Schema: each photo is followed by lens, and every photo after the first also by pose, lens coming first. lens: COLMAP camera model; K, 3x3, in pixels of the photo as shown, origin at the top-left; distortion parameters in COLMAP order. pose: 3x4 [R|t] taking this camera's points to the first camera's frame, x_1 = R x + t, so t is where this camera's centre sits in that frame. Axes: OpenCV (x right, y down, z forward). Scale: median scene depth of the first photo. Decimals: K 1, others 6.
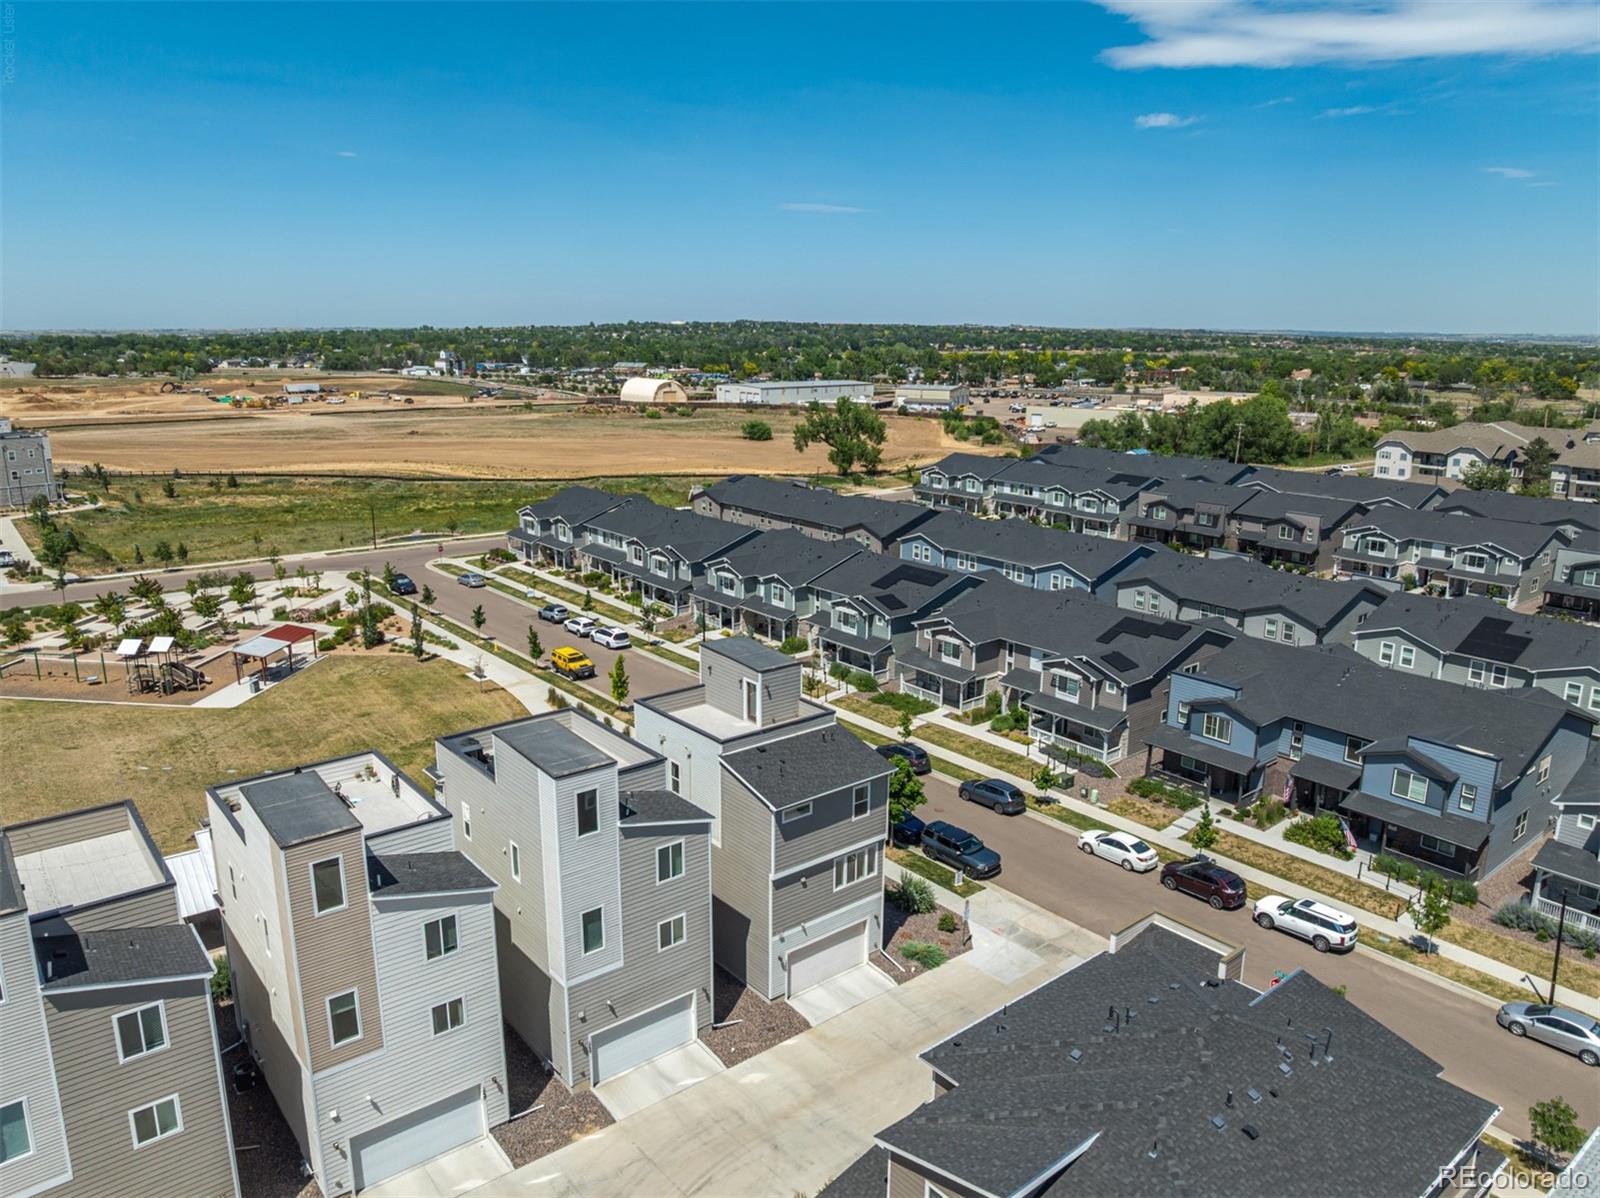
lens RADIAL K [[1124.6, 0, 797.2], [0, 1124.6, 596.6], [0, 0, 1]] dist [-0.040361, 0.001771]
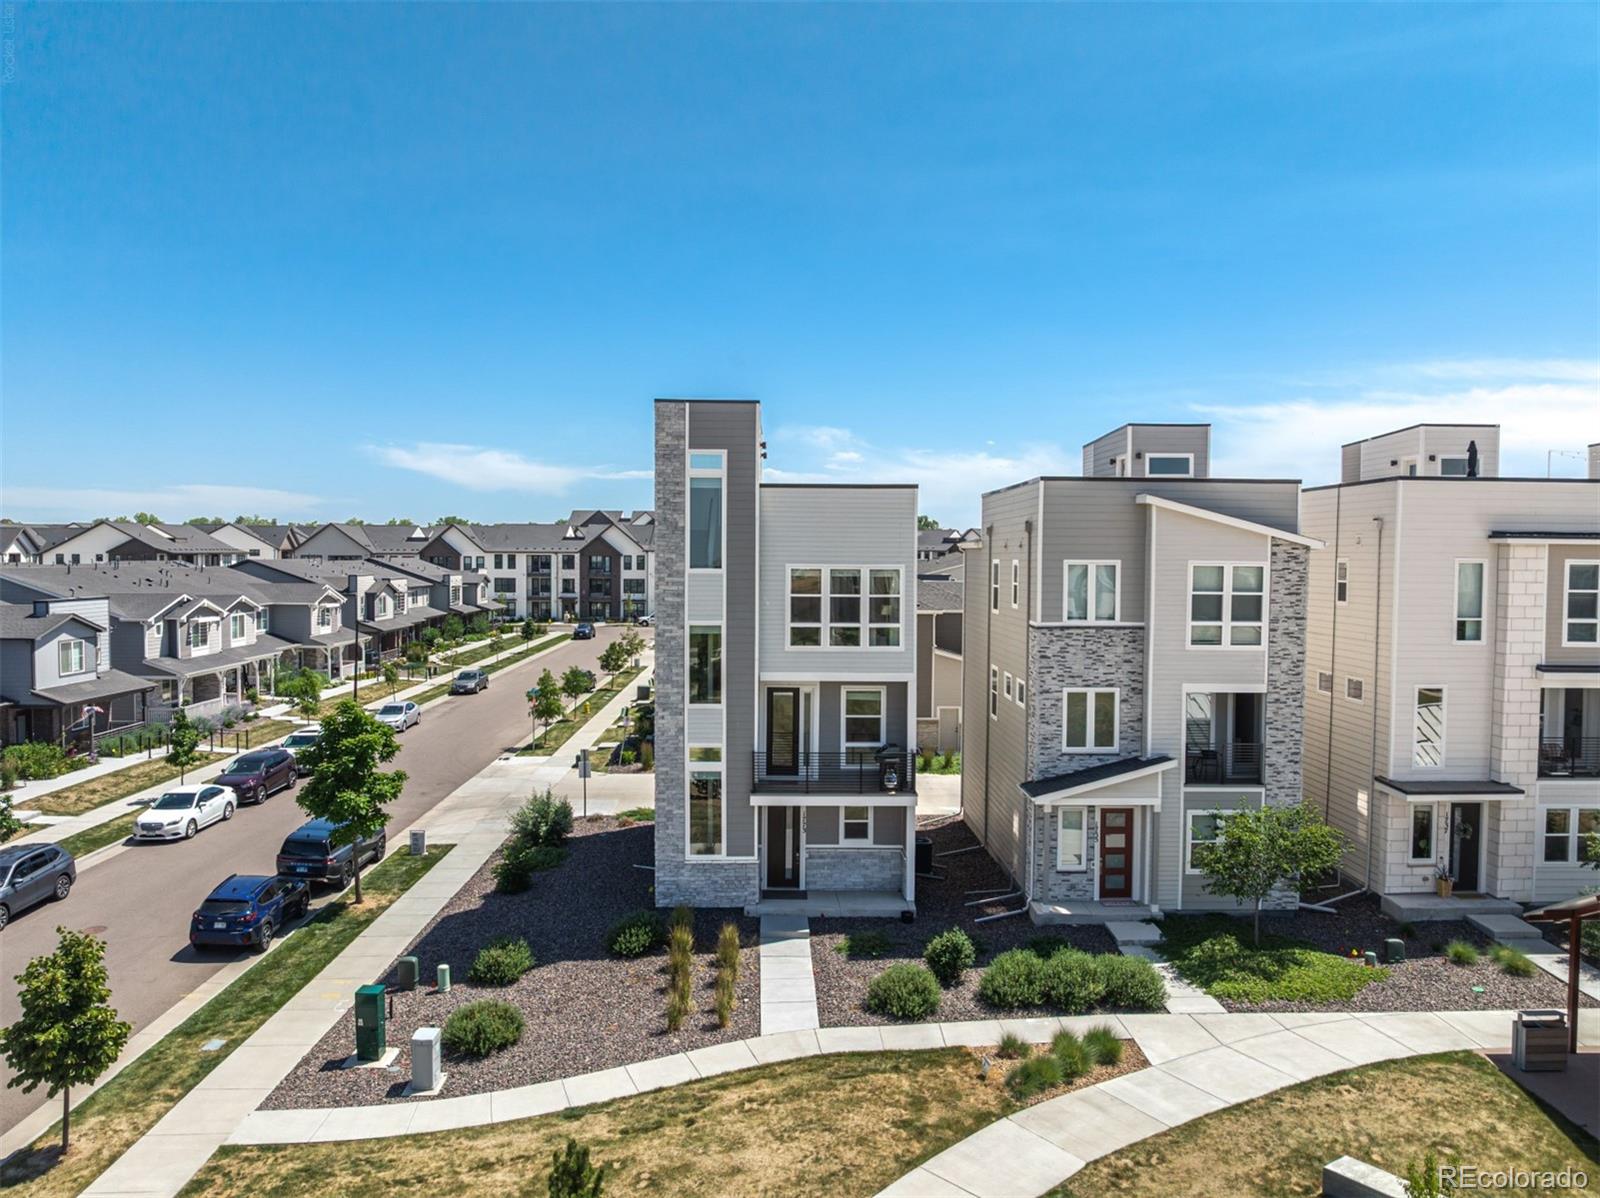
lens RADIAL K [[1124.6, 0, 797.2], [0, 1124.6, 596.6], [0, 0, 1]] dist [-0.040361, 0.001771]
pose [[-0.786601, -0.034007, 0.616524, -0.301334], [0.135832, 0.964493, 0.226504, 0.011205], [-0.602336, 0.261911, -0.754052, 1.019558]]
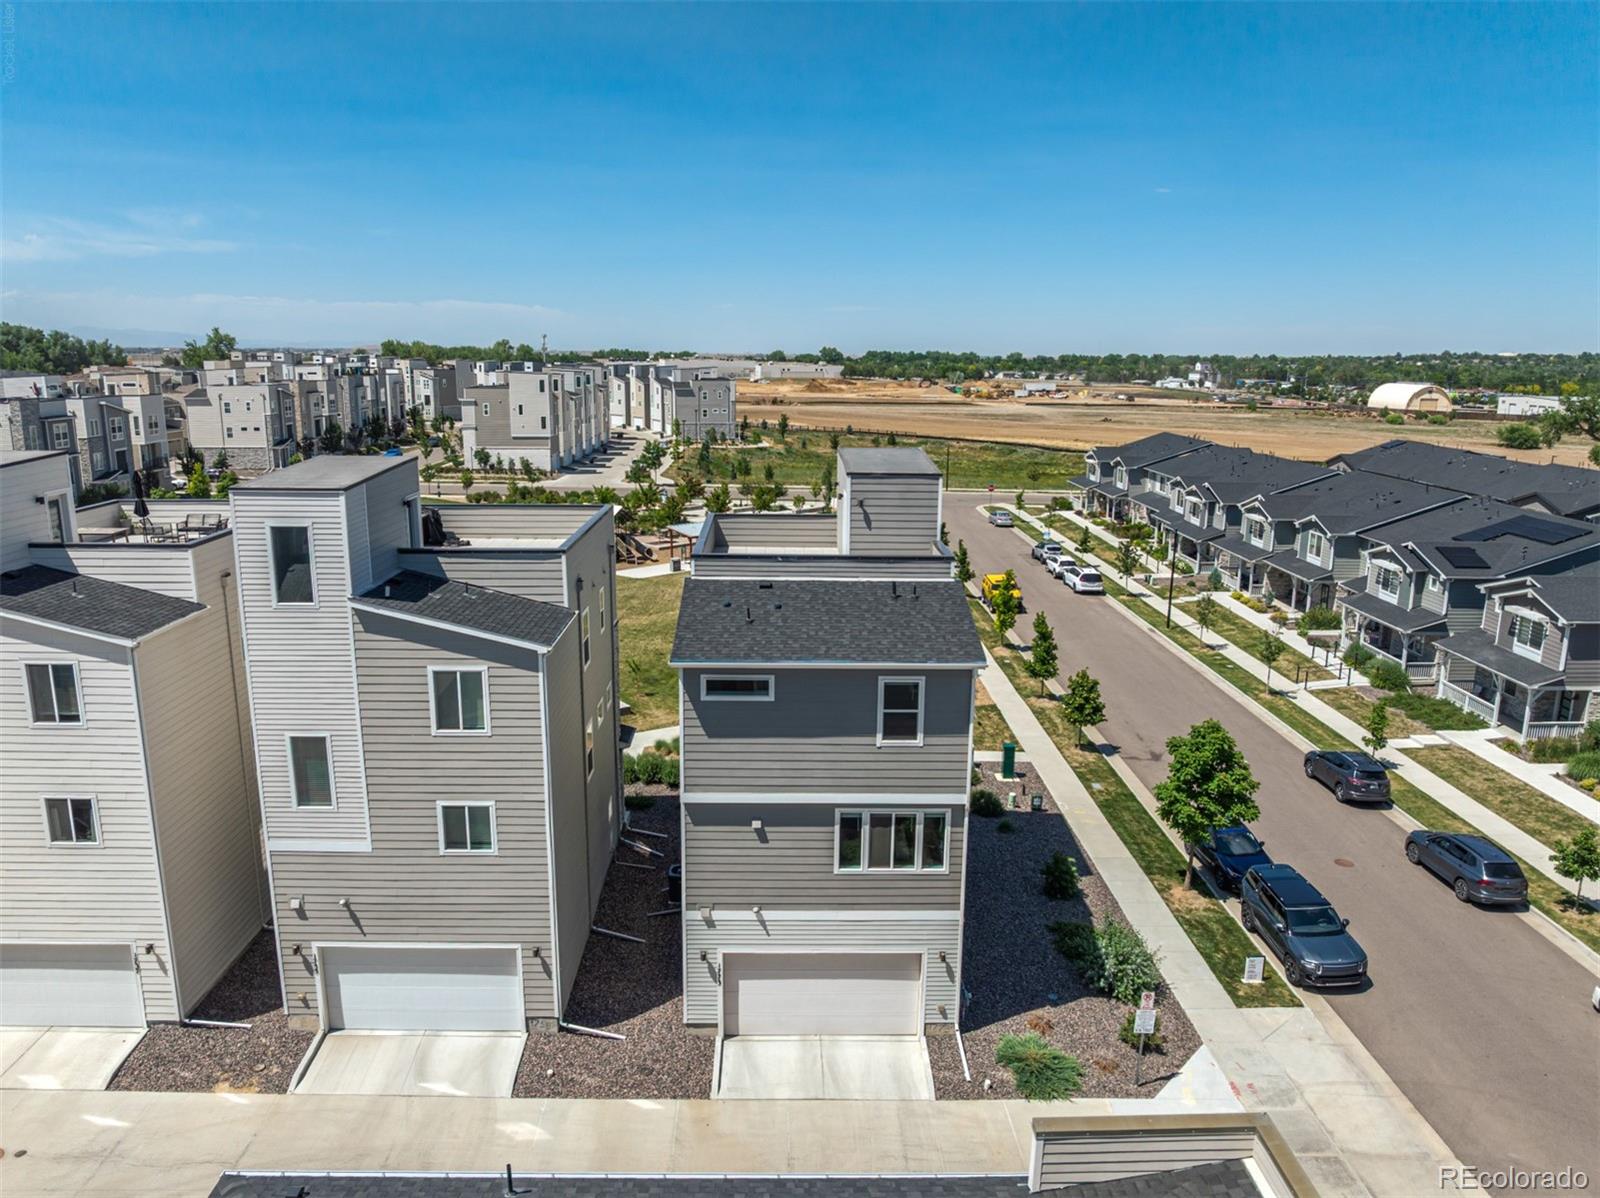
lens RADIAL K [[1124.6, 0, 797.2], [0, 1124.6, 596.6], [0, 0, 1]] dist [-0.040361, 0.001771]
pose [[0.783432, 0.133813, -0.606900, 0.208244], [-0.150775, 0.988294, 0.023275, 0.082215], [0.602910, 0.073271, 0.794437, 0.366805]]
